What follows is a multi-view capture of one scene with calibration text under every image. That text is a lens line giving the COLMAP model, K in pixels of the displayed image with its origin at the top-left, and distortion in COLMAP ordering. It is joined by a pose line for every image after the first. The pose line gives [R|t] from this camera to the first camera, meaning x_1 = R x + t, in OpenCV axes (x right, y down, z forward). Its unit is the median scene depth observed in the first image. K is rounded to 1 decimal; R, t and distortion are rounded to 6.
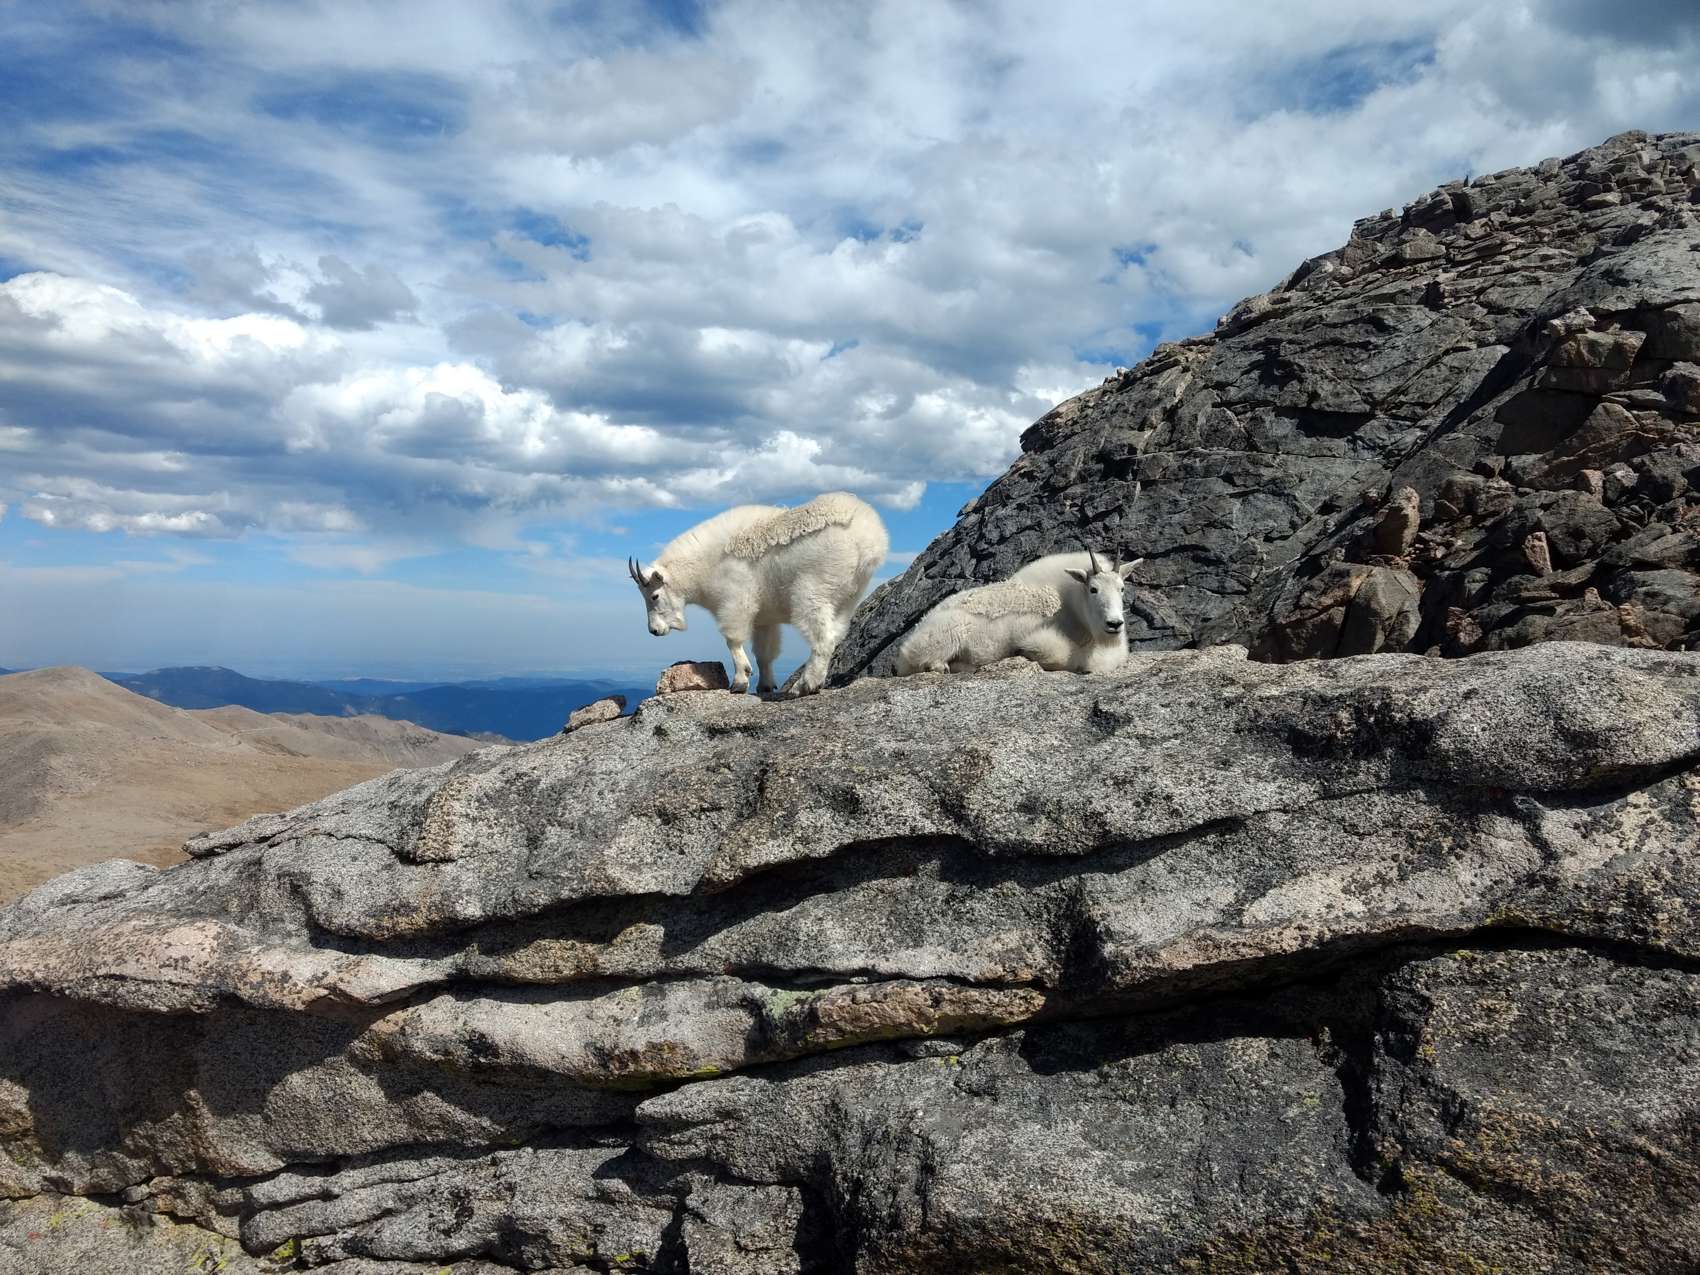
lens RADIAL K [[1329.3, 0, 848.1], [0, 1329.3, 635.2], [0, 0, 1]] dist [0.008211, 0.035048]
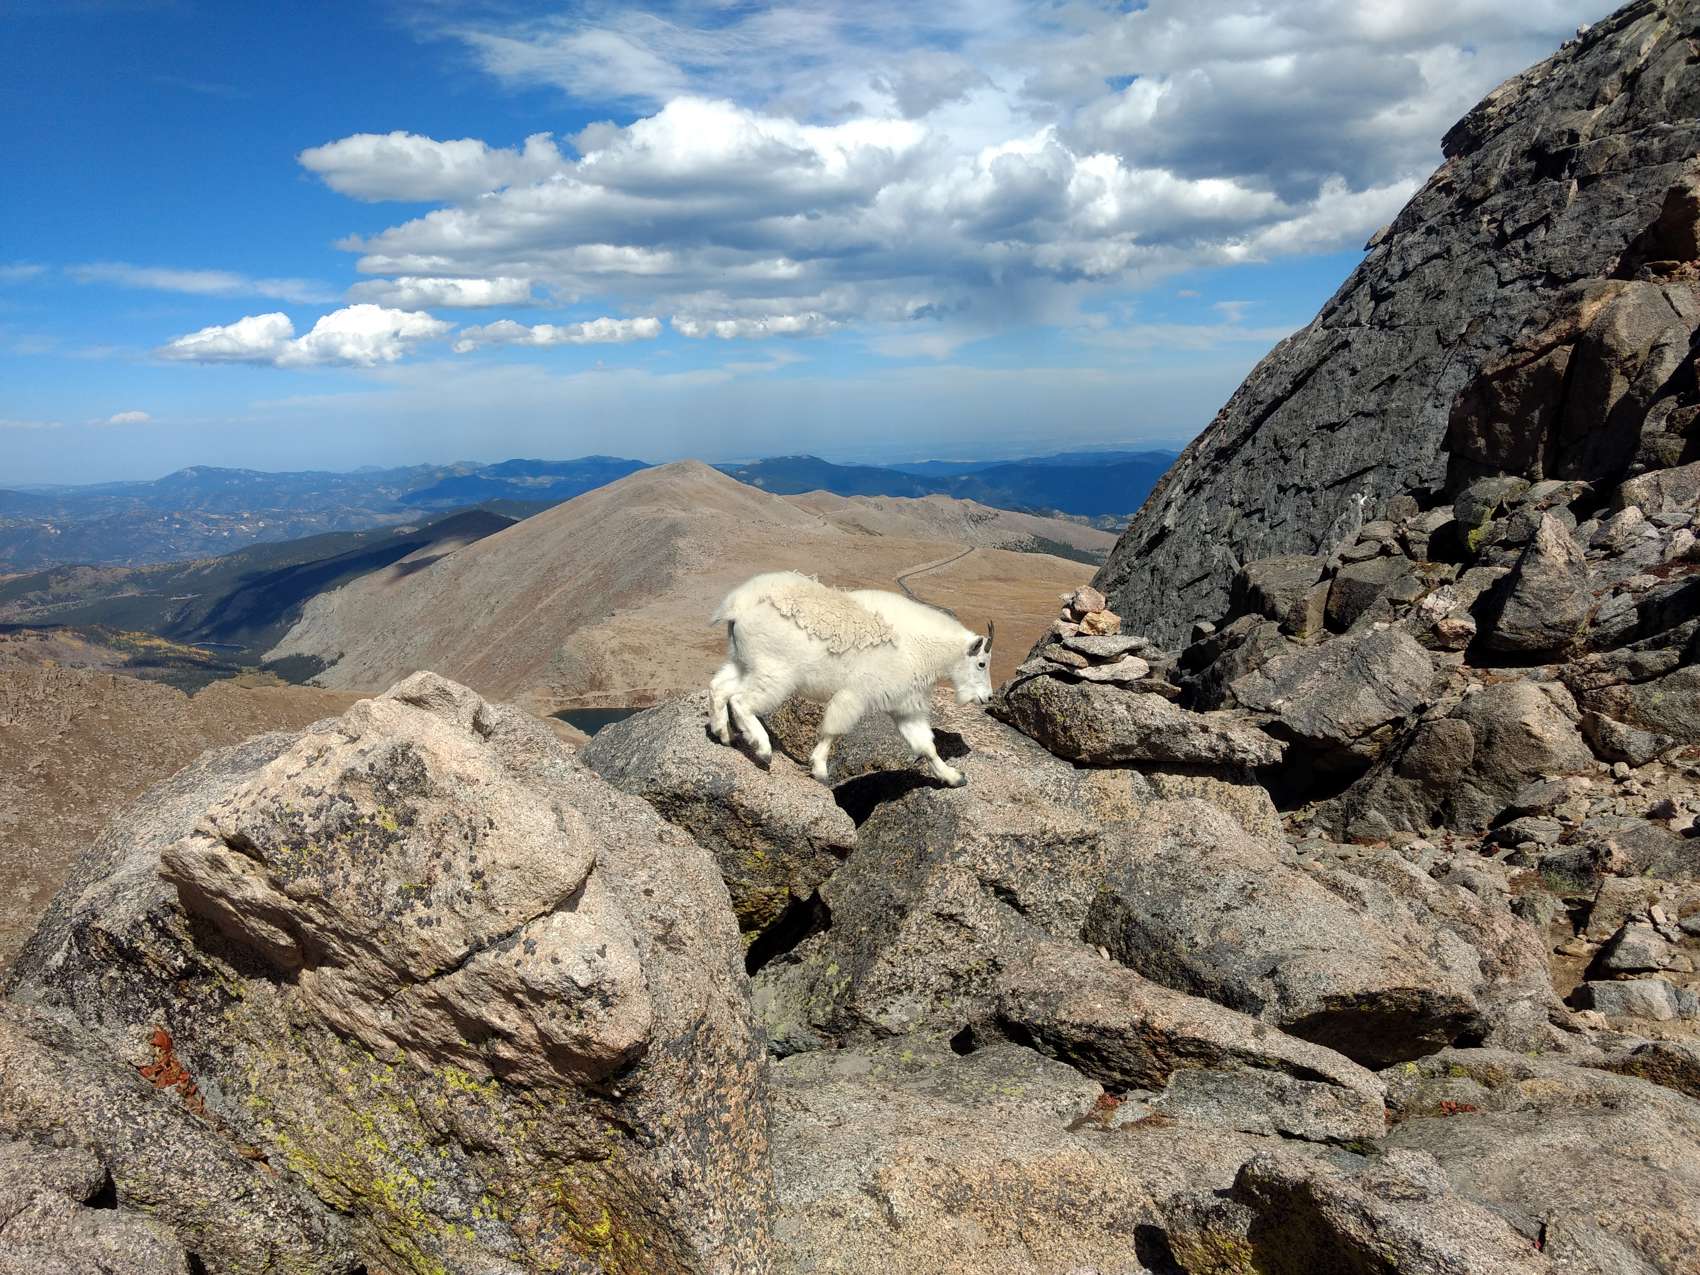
lens RADIAL K [[1324.6, 0, 852.3], [0, 1324.6, 615.8], [0, 0, 1]] dist [0.011213, 0.029195]
pose [[0.911213, 0.006922, -0.411876, 0.172525], [0.057521, 0.987925, 0.143860, -0.001624], [0.407899, -0.154779, 0.899812, 0.100288]]
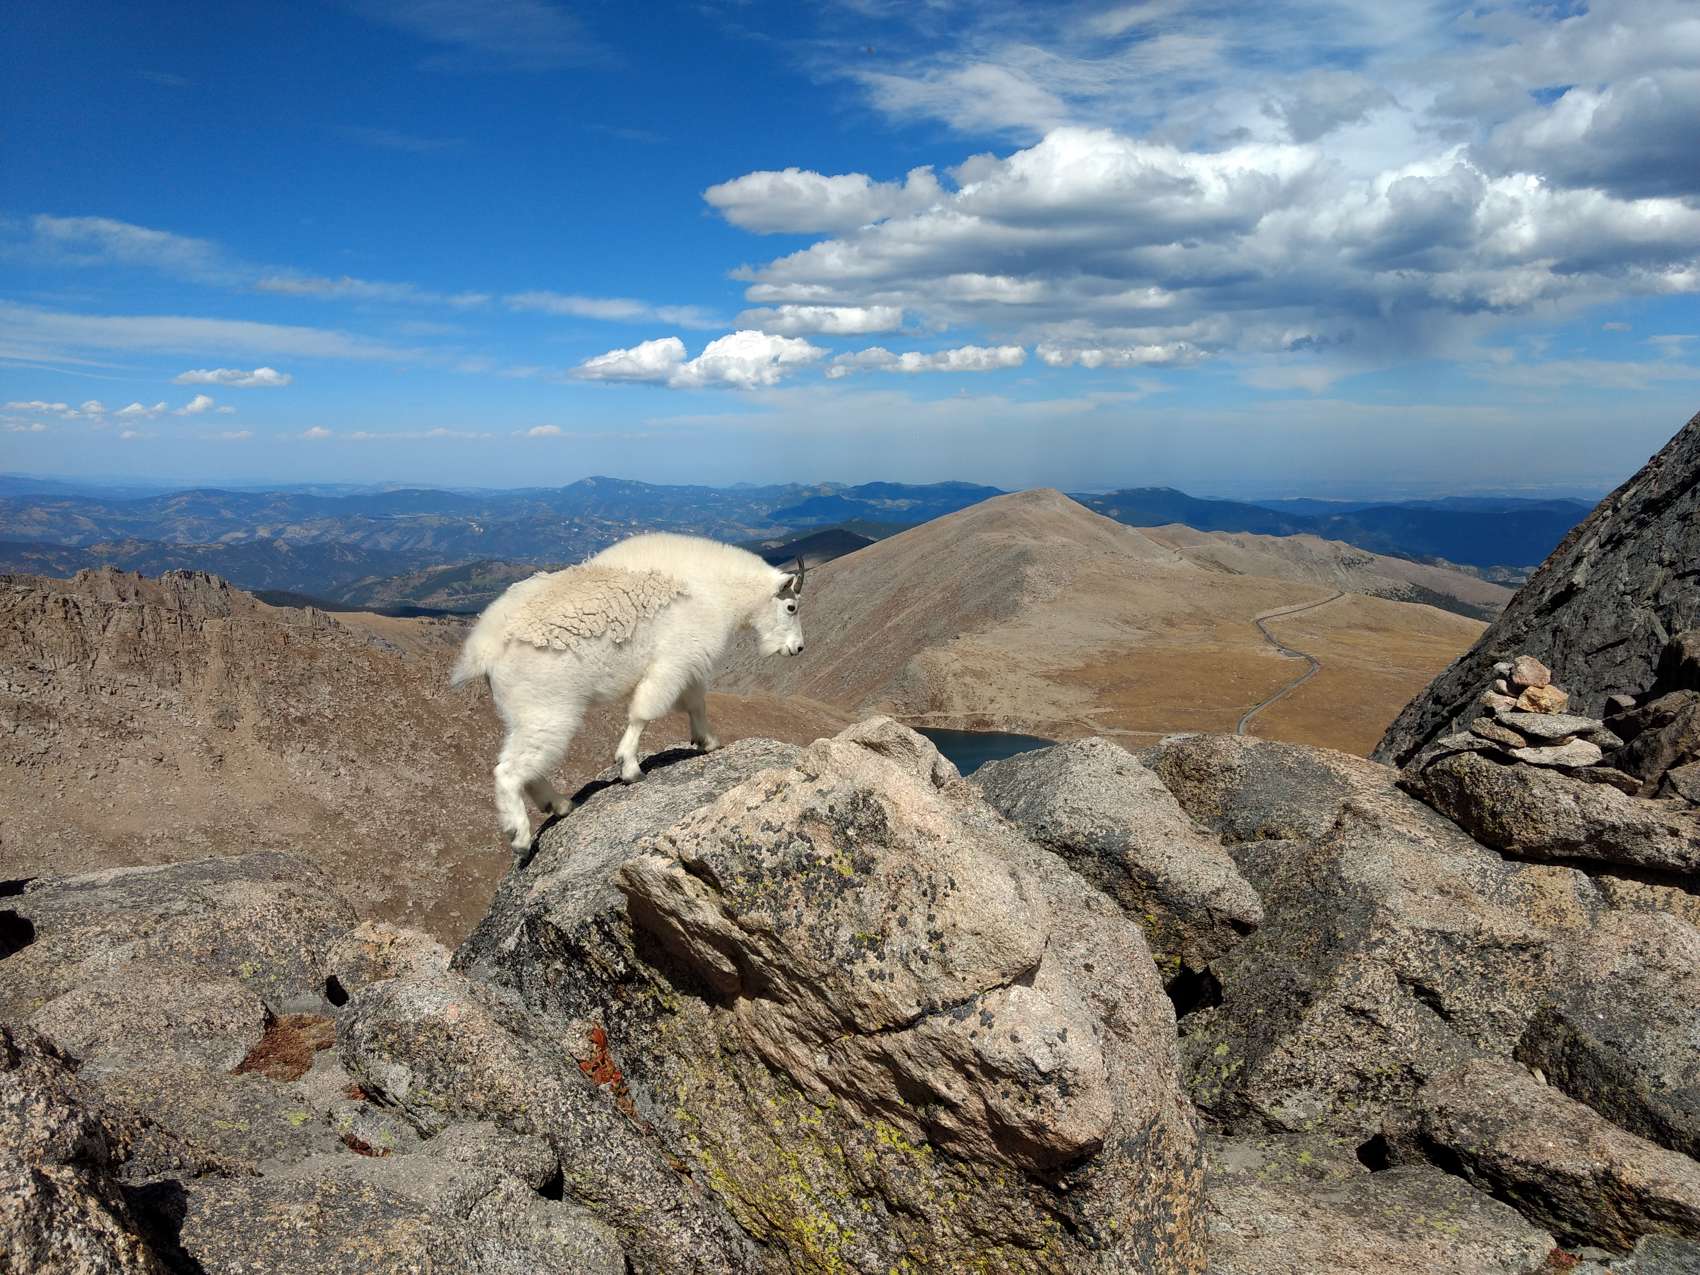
lens RADIAL K [[1324.6, 0, 854.6], [0, 1324.6, 620.6], [0, 0, 1]] dist [0.011213, 0.029195]
pose [[0.774076, 0.056335, -0.630581, 0.169155], [0.022567, 0.992945, 0.116411, -0.002294], [0.632690, -0.104342, 0.767343, 0.100186]]
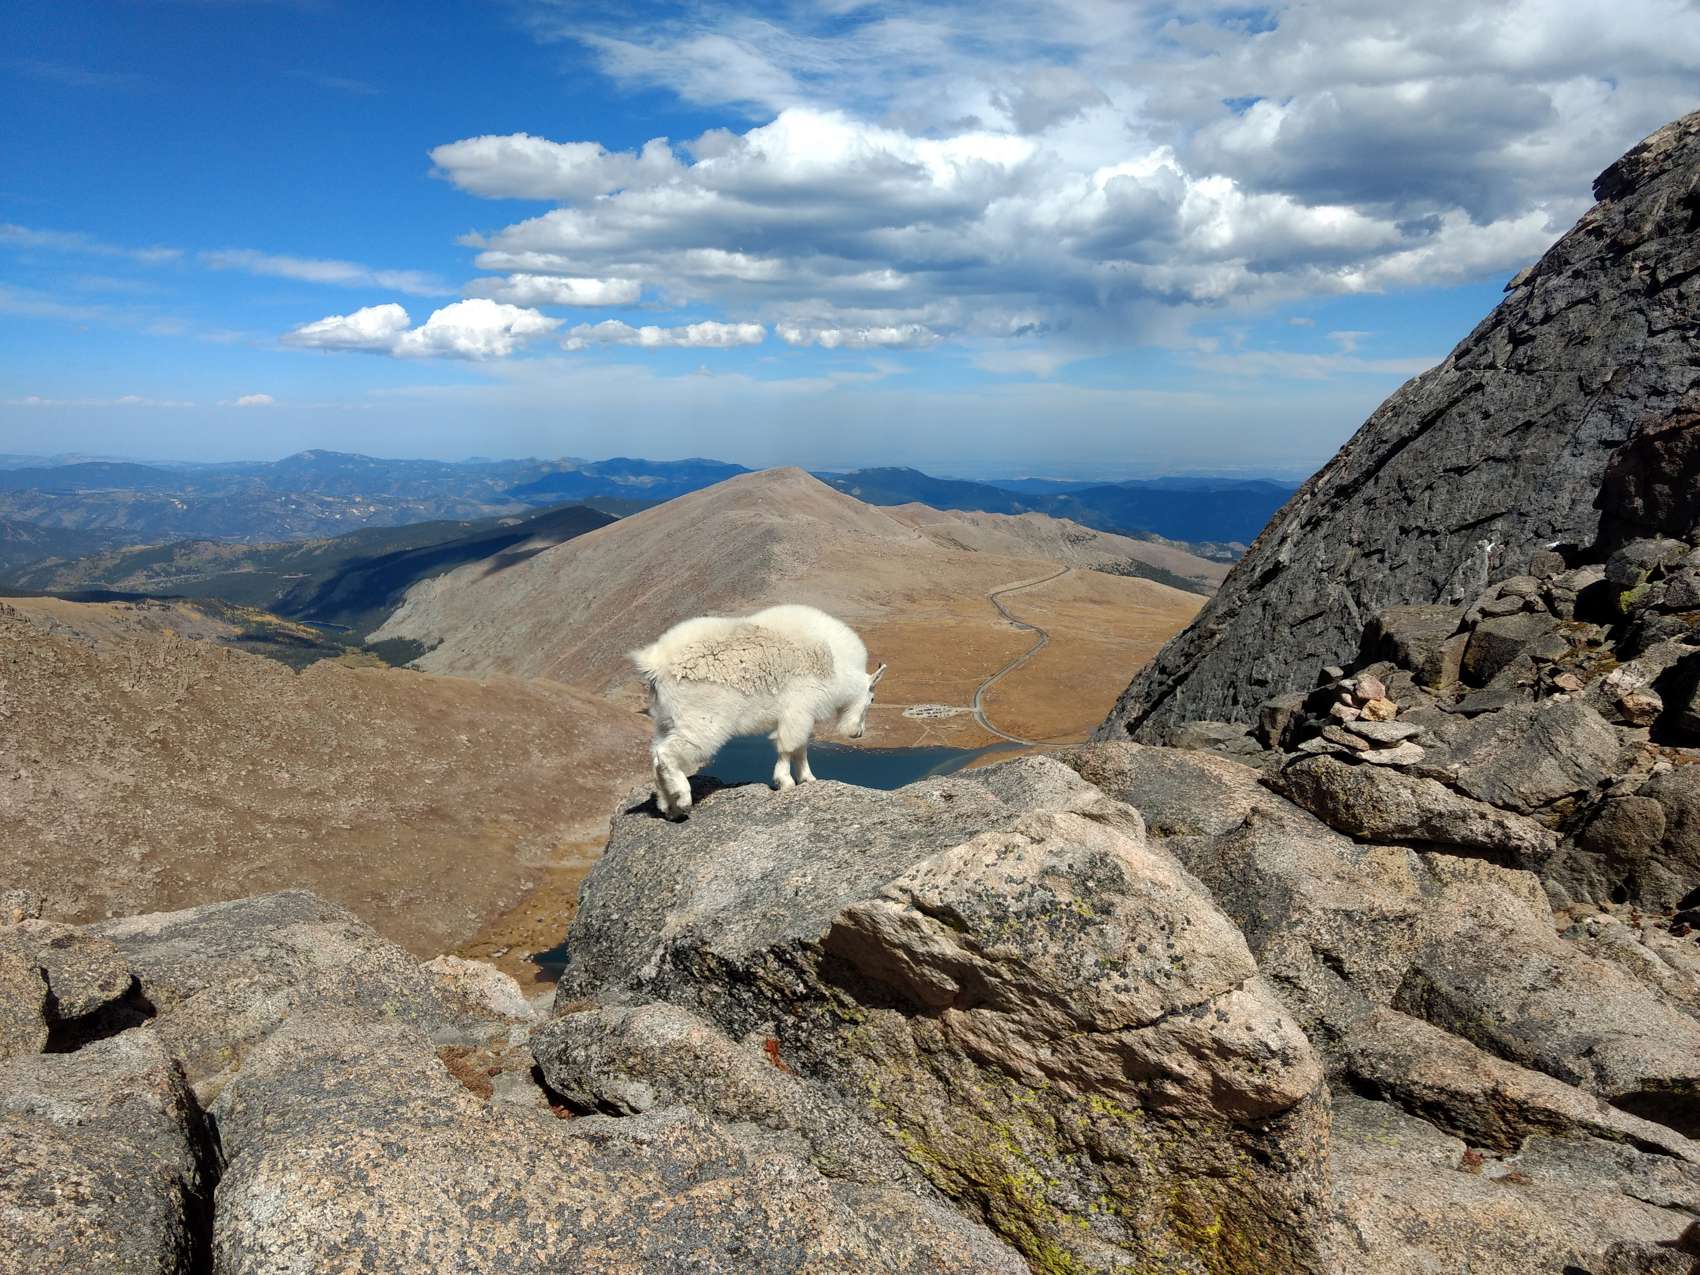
lens RADIAL K [[1324.6, 0, 851.6], [0, 1324.6, 624.8], [0, 0, 1]] dist [0.011213, 0.029195]
pose [[0.880147, 0.055695, -0.471422, 0.162508], [0.012247, 0.990099, 0.139838, -0.007615], [0.474543, -0.128851, 0.870751, 0.084917]]
